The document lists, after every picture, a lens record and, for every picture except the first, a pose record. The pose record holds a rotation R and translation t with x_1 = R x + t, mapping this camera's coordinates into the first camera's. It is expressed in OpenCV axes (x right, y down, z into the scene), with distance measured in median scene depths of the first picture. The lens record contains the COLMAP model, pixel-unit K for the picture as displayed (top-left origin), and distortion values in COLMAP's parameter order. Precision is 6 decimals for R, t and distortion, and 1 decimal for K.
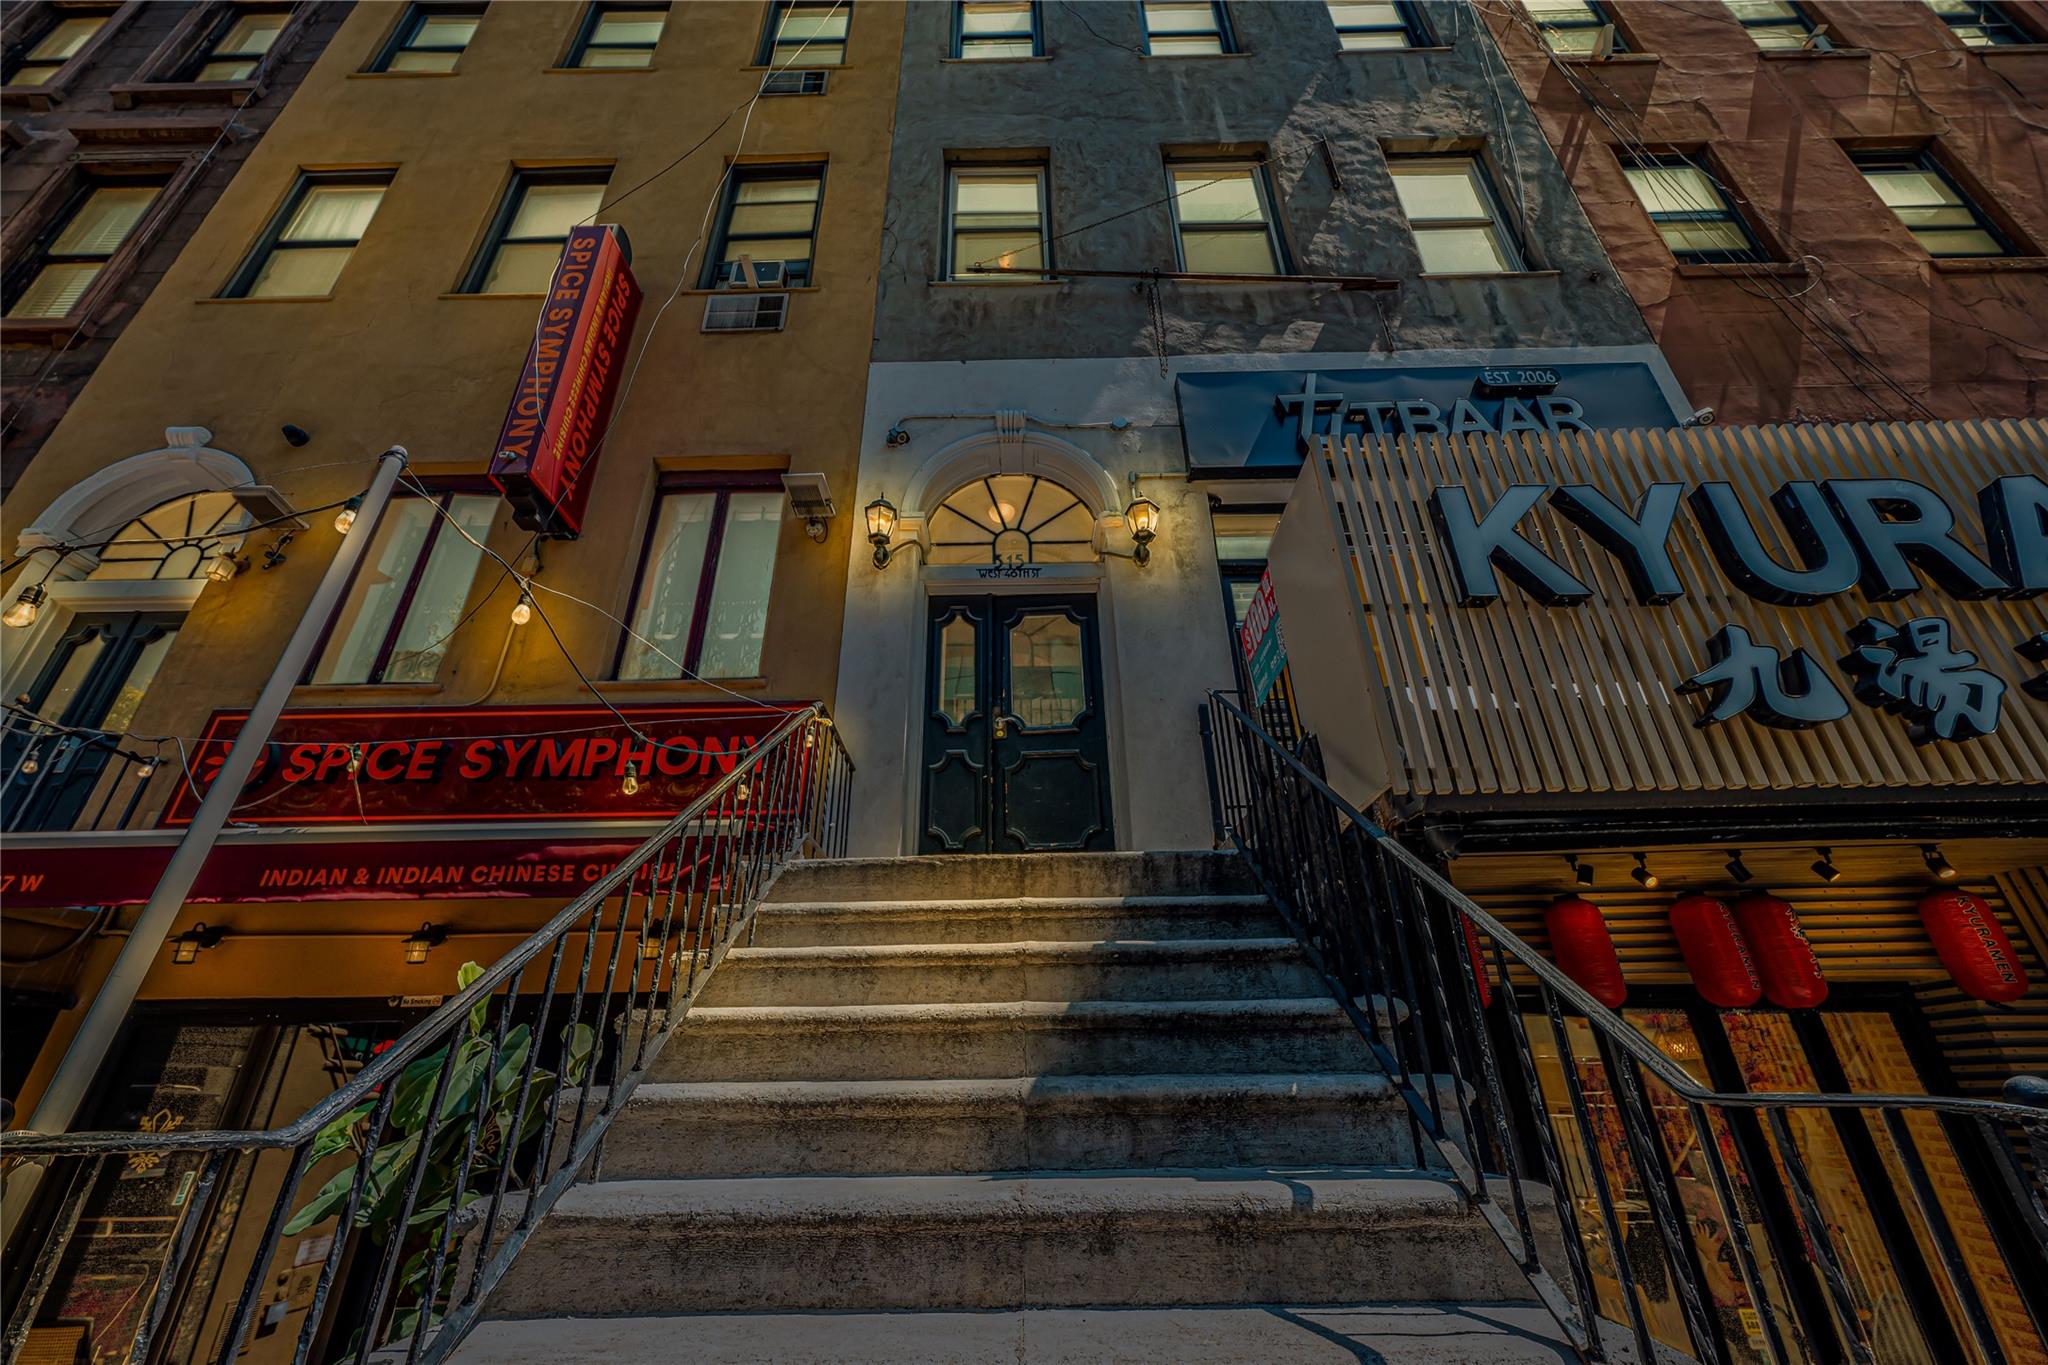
lens RADIAL K [[820.0, 0, 1019.6], [0, 820.0, 682.3], [0, 0, 1]] dist [0.002718, -0.000586]
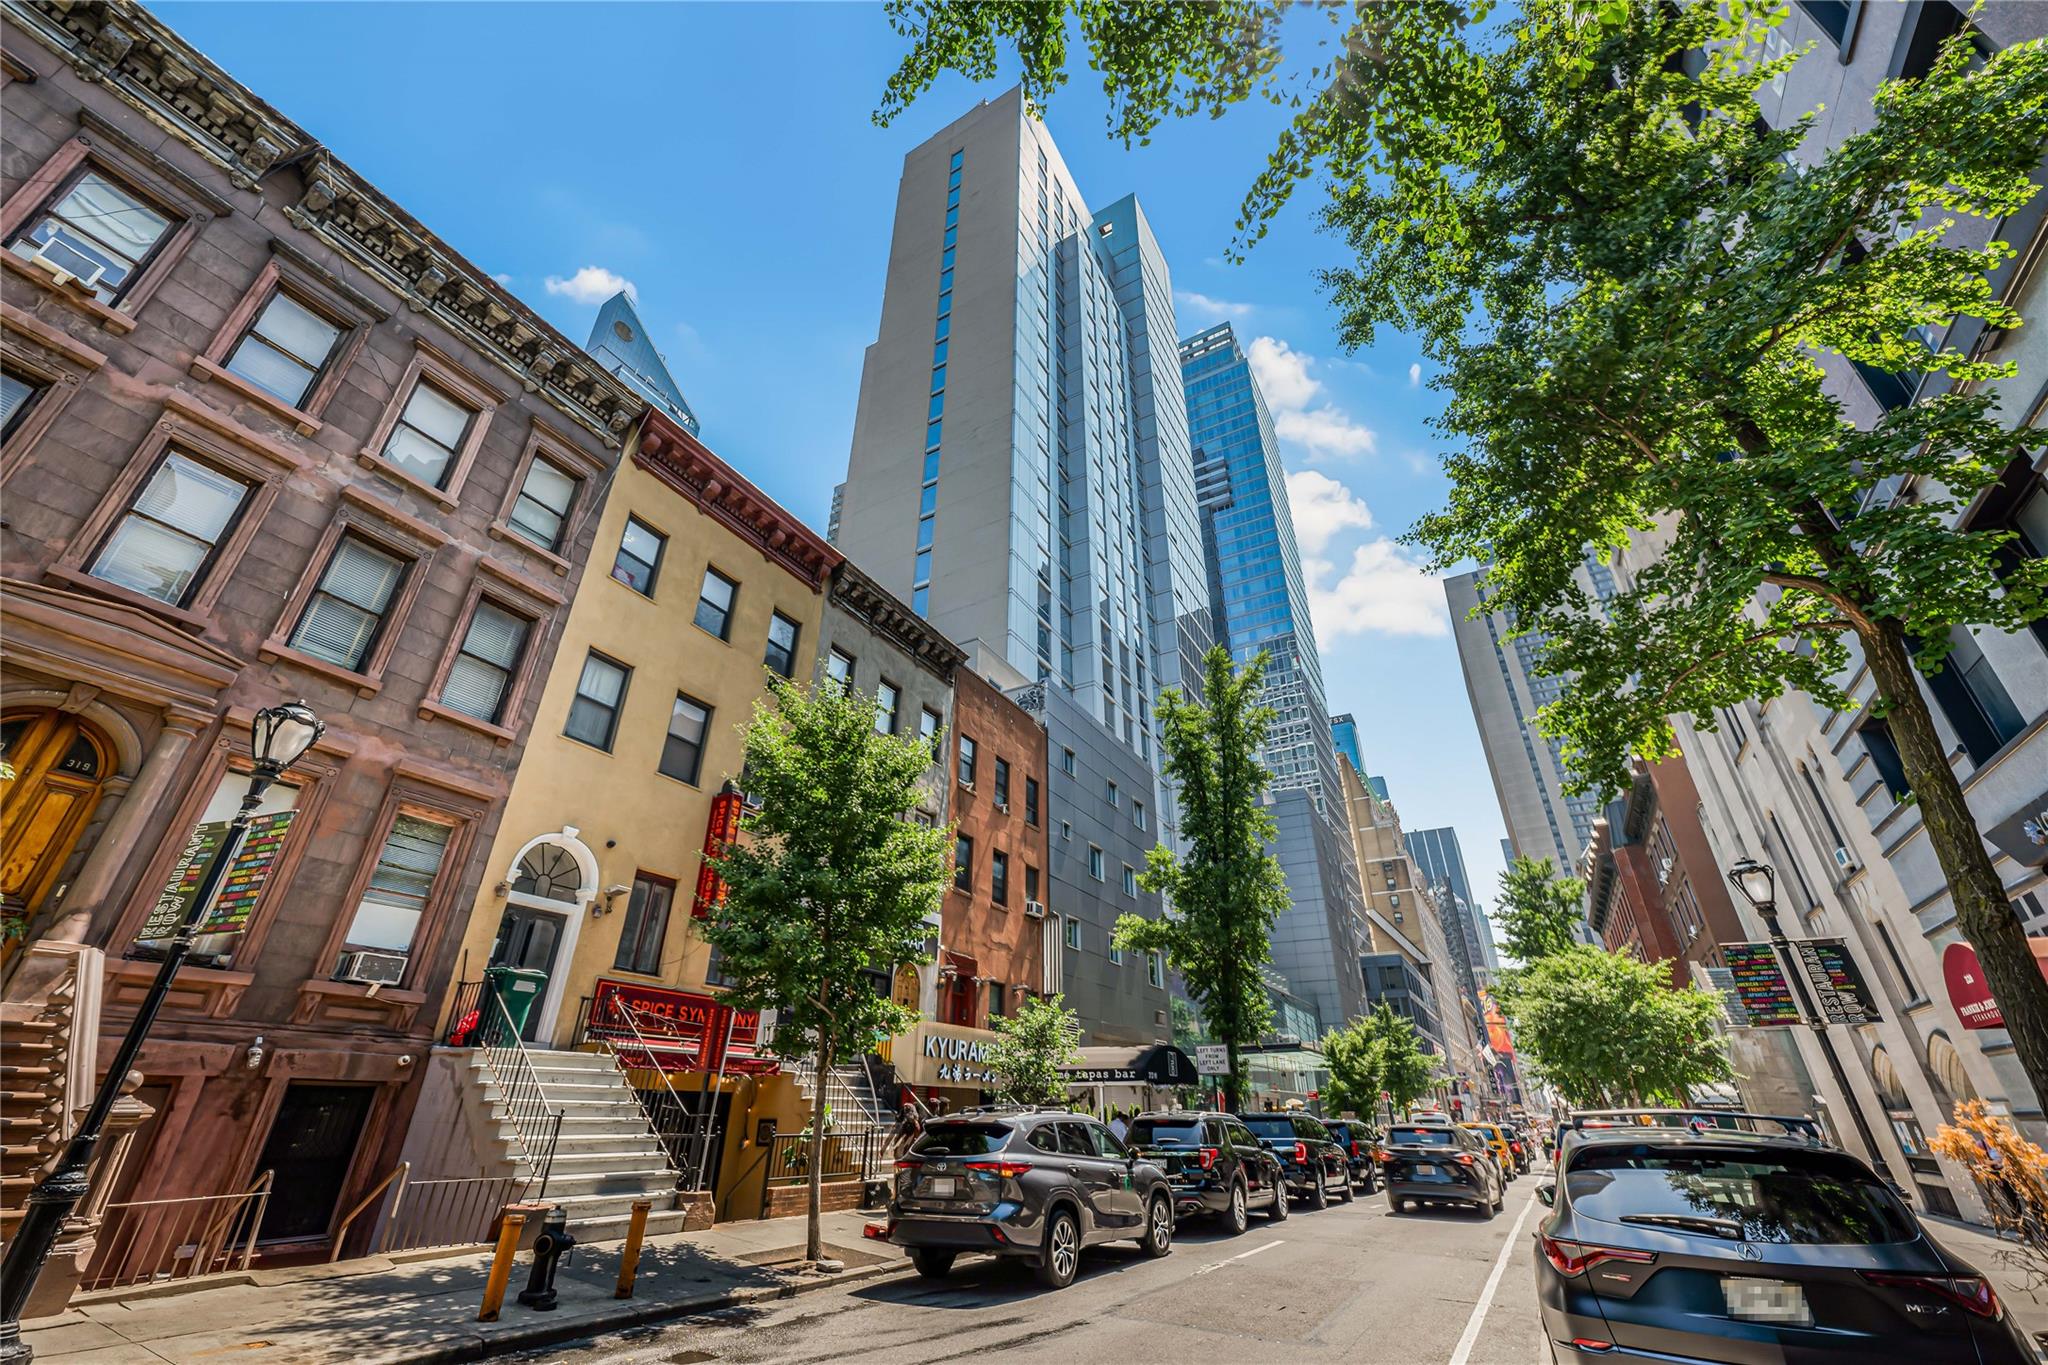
lens RADIAL K [[820.0, 0, 1029.3], [0, 820.0, 694.4], [0, 0, 1]] dist [0.002718, -0.000586]
pose [[0.487015, 0.428013, 0.761329, -5.799098], [-0.416347, 0.880045, -0.228422, -1.612158], [-0.767771, -0.205732, 0.606797, -3.394776]]
